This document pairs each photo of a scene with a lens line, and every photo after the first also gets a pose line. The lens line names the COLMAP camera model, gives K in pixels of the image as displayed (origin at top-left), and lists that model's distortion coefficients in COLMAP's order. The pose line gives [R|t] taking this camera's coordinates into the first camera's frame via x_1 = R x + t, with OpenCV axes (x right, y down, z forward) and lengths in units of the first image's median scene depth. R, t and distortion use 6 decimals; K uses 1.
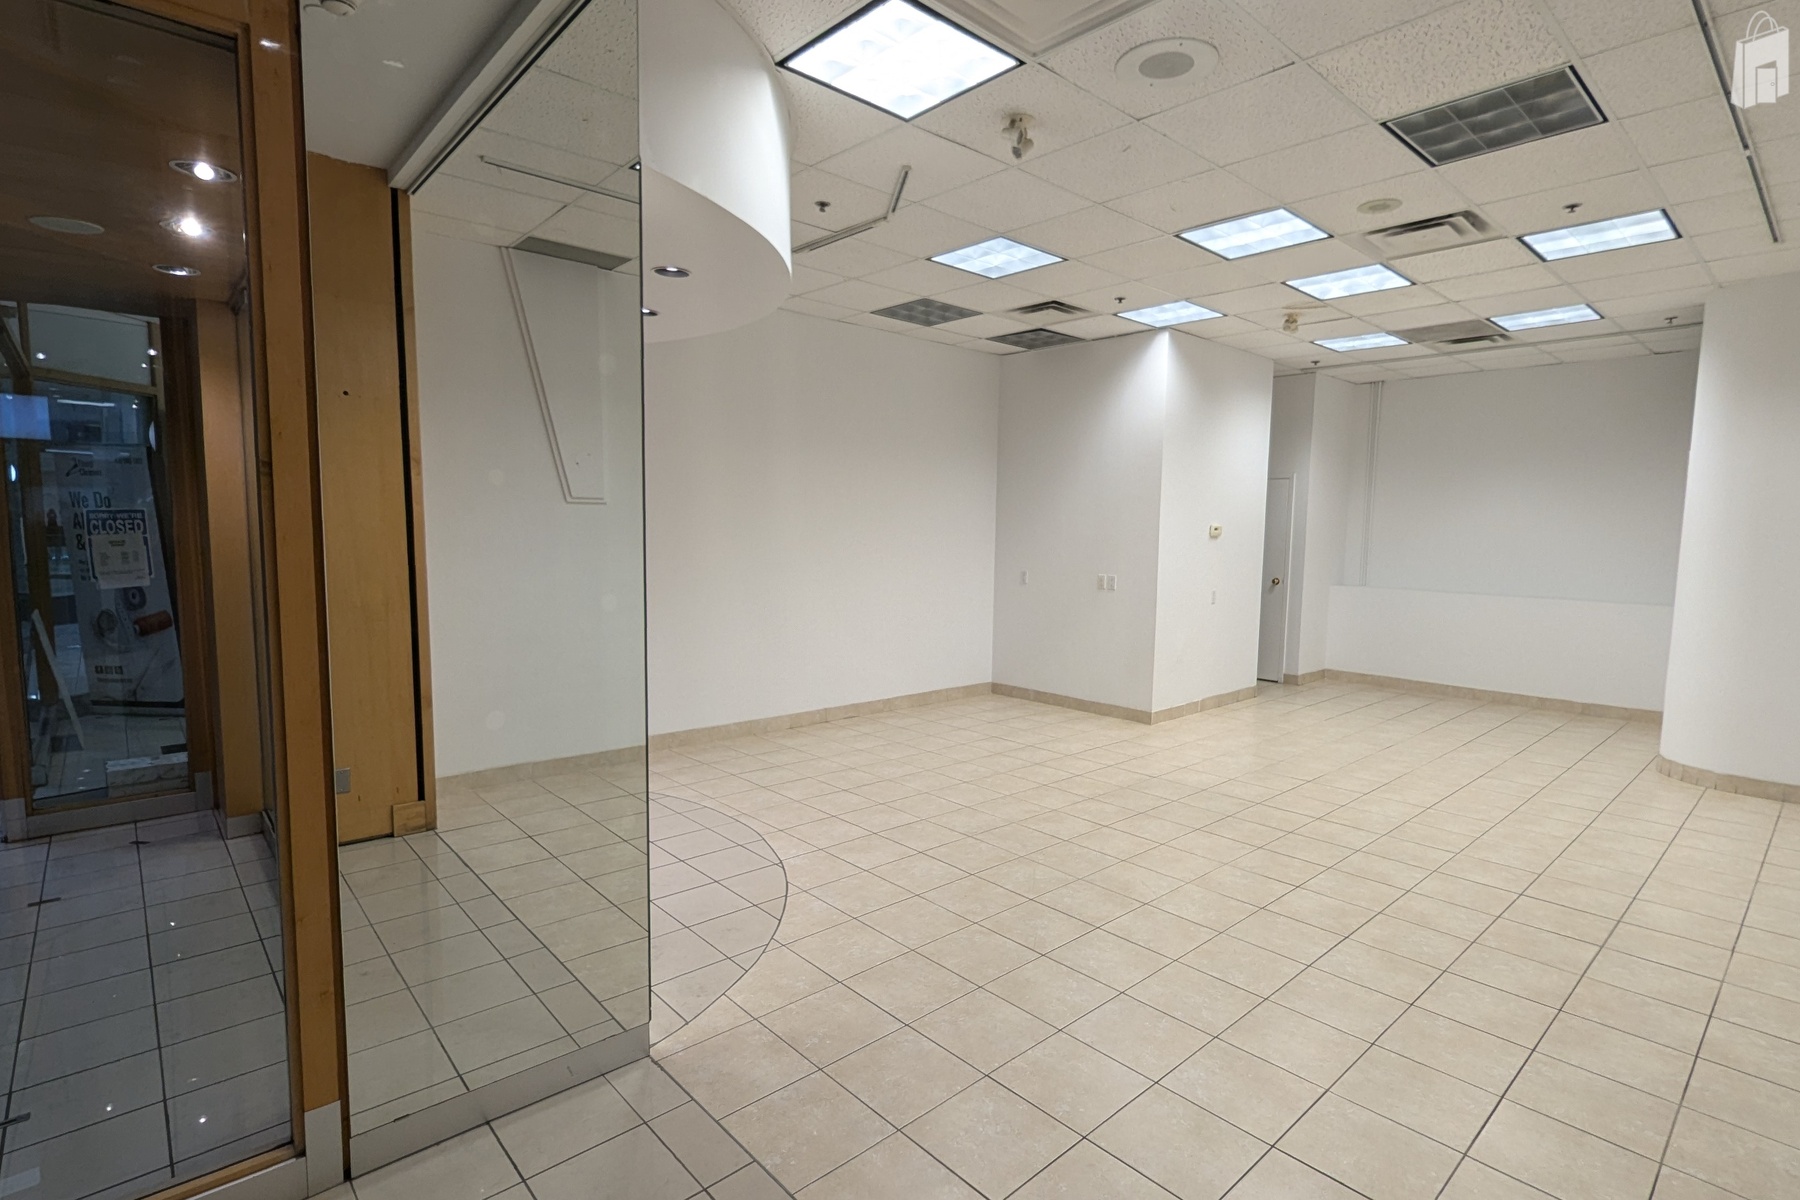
lens RADIAL K [[874.8, 0, 912.5], [0, 874.8, 605.9], [0, 0, 1]] dist [-0.002920, -0.000272]
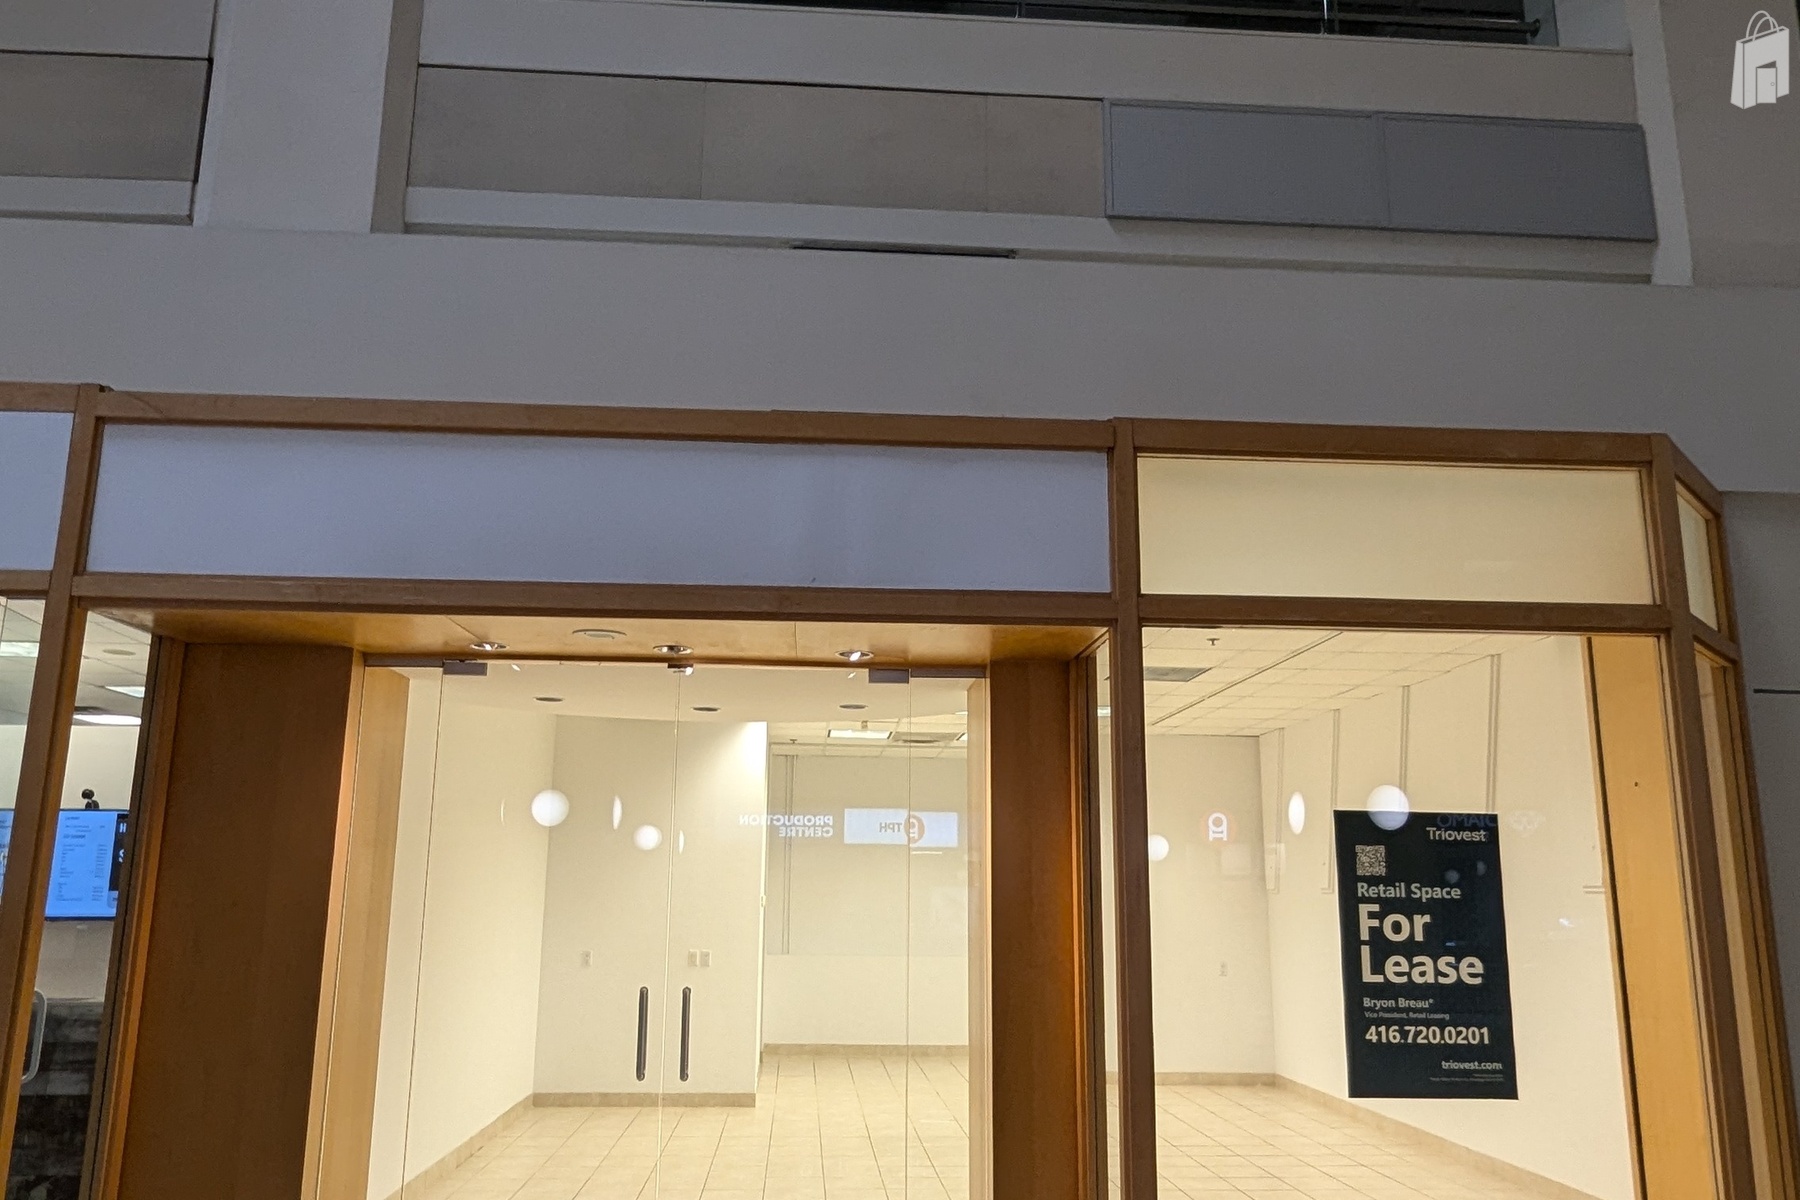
lens RADIAL K [[1328.2, 0, 882.1], [0, 1328.2, 601.2], [0, 0, 1]] dist [0.001018, -0.002240]
pose [[0.630954, 0.158805, 0.759393, -1.206673], [0.071361, 0.962797, -0.260633, -0.014287], [-0.772532, 0.218638, 0.596148, -0.153275]]
